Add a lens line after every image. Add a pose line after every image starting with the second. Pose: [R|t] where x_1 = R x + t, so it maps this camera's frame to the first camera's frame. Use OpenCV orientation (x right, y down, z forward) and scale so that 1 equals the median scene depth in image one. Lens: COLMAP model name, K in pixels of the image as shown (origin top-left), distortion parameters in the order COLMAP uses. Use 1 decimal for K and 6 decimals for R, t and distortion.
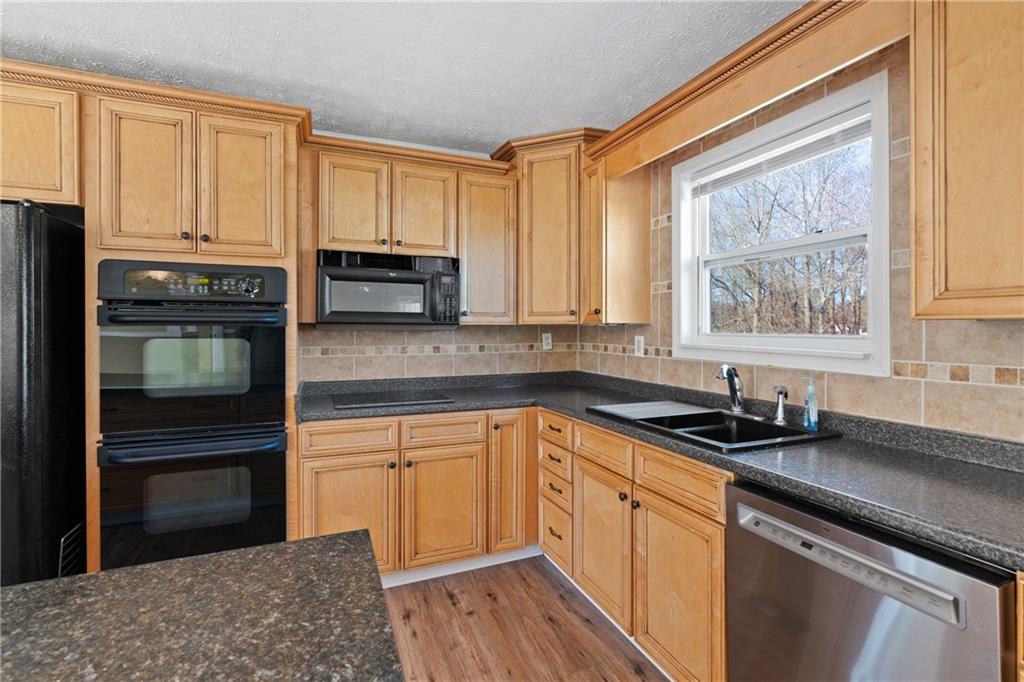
lens RADIAL K [[468.2, 0, 515.7], [0, 468.2, 333.2], [0, 0, 1]] dist [-0.018630, 0.008481]
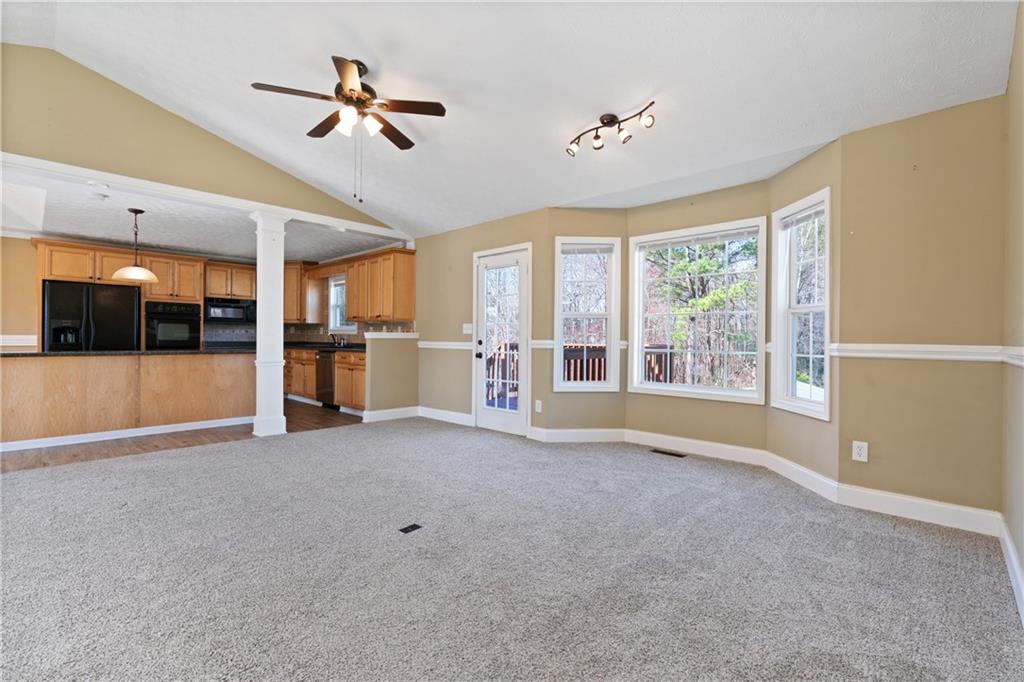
lens RADIAL K [[468.2, 0, 518.5], [0, 468.2, 340.1], [0, 0, 1]] dist [-0.018630, 0.008481]
pose [[0.914124, 0.011064, 0.405284, 0.220327], [-0.008883, 0.999934, -0.007262, 0.107495], [-0.405337, 0.003038, 0.914162, -2.560102]]
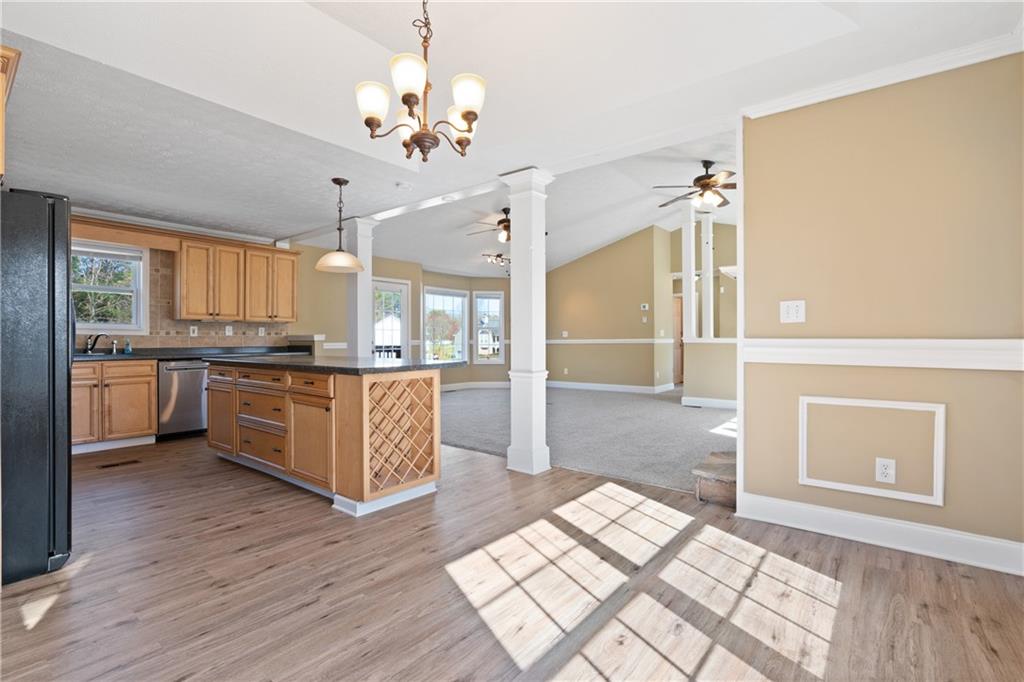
lens RADIAL K [[468.2, 0, 513.7], [0, 468.2, 340.3], [0, 0, 1]] dist [-0.018630, 0.008481]
pose [[-0.484336, 0.003945, 0.874873, -2.143552], [0.011385, 0.999934, 0.001794, 0.095505], [-0.874808, 0.010829, -0.484349, 0.185202]]
